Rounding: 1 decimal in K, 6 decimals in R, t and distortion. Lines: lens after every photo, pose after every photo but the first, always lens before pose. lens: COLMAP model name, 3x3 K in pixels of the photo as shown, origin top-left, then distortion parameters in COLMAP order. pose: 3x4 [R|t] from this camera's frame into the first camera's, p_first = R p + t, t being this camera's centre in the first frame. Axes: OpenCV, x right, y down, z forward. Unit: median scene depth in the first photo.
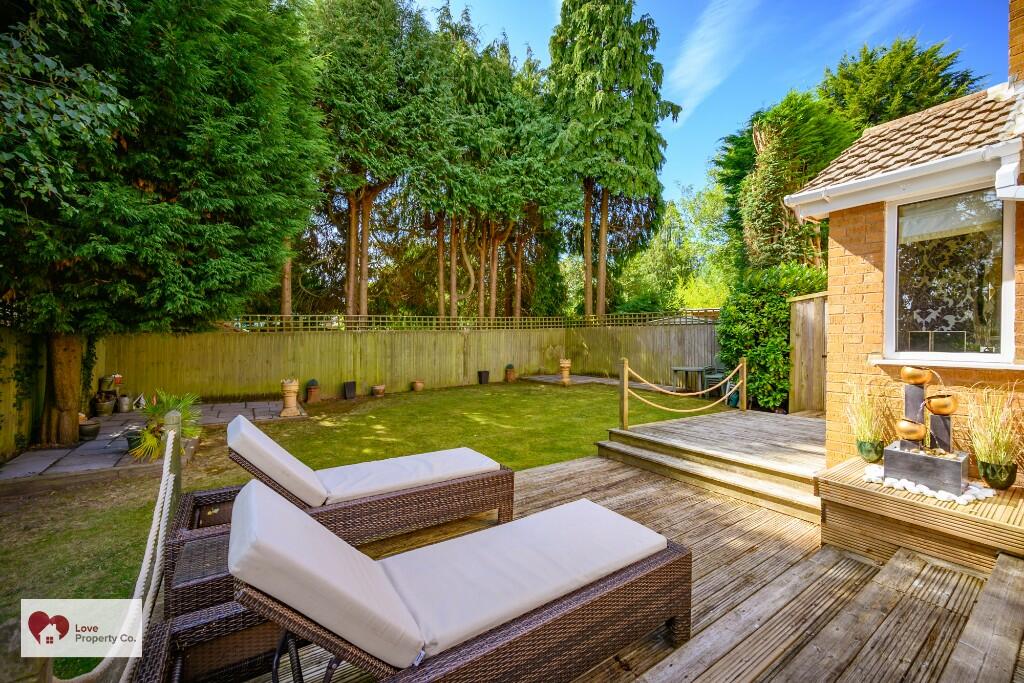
lens RADIAL K [[402.5, 0, 513.3], [0, 402.5, 342.4], [0, 0, 1]] dist [0.000136, -0.000296]
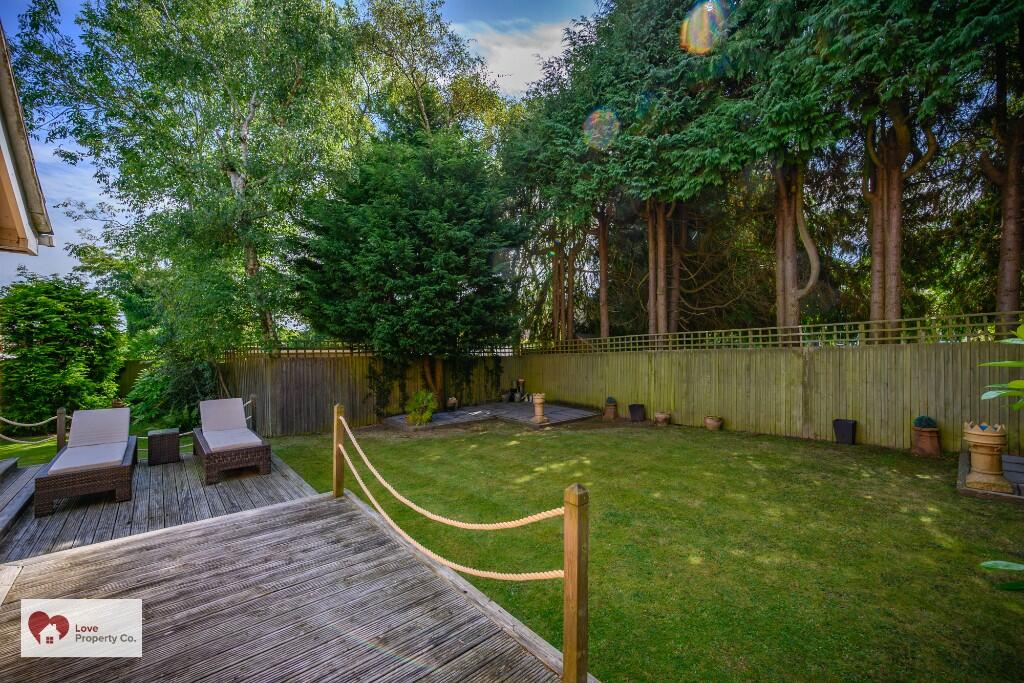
lens RADIAL K [[402.5, 0, 513.3], [0, 402.5, 342.4], [0, 0, 1]] dist [0.000136, -0.000296]
pose [[0.111924, -0.021682, -0.993480, 0.507169], [0.000130, 0.999762, -0.021805, -0.028268], [0.993717, 0.002311, 0.111900, 0.579061]]
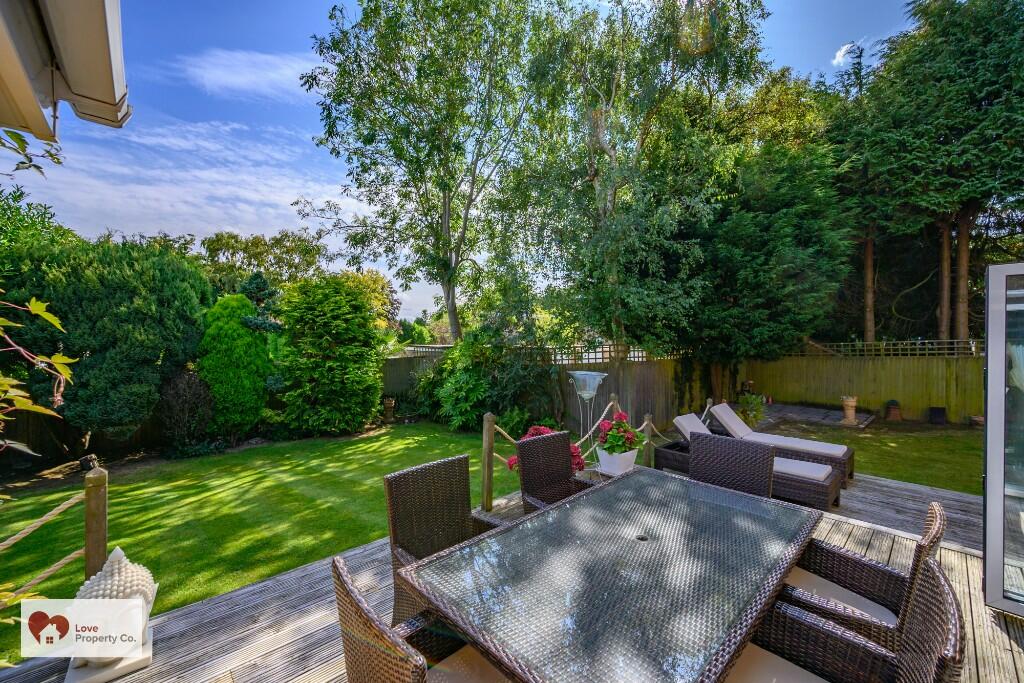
lens RADIAL K [[400.0, 0, 513.5], [0, 400.0, 338.3], [0, 0, 1]] dist [-0.001803, 0.000214]
pose [[0.140625, -0.019051, -0.989880, 0.423536], [-0.008278, 0.999757, -0.020417, -0.043879], [0.990028, 0.011066, 0.140434, -0.188410]]
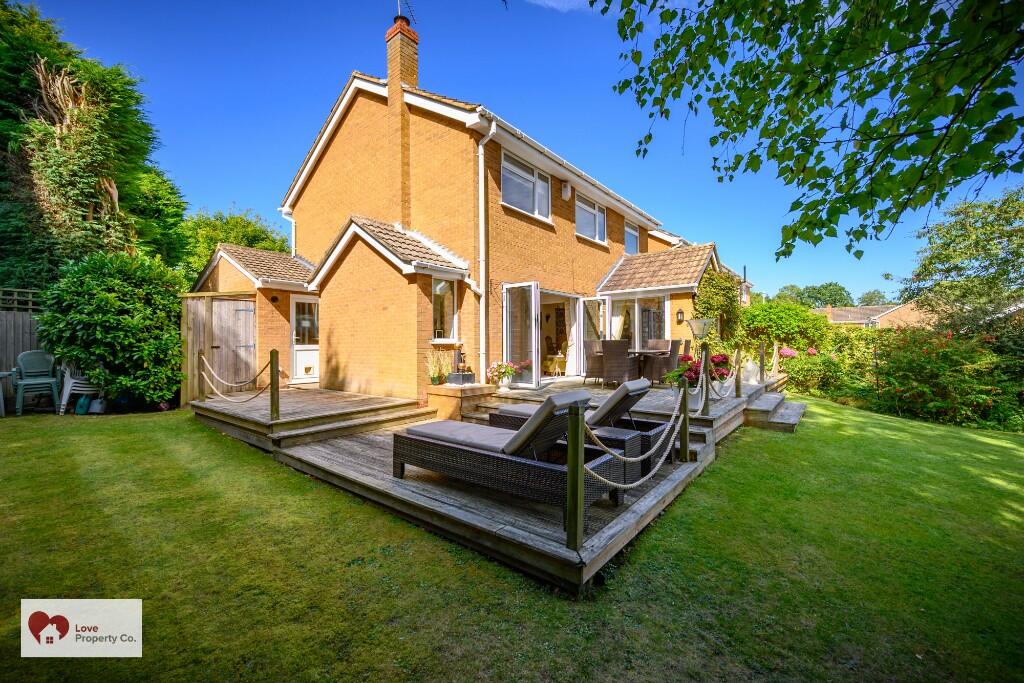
lens RADIAL K [[409.6, 0, 512.9], [0, 409.6, 335.4], [0, 0, 1]] dist [-0.000334, -0.000238]
pose [[-0.283373, 0.003097, 0.959005, -0.407314], [0.002102, 0.999994, -0.002609, 0.003266], [-0.959008, 0.001276, -0.283378, 0.329113]]
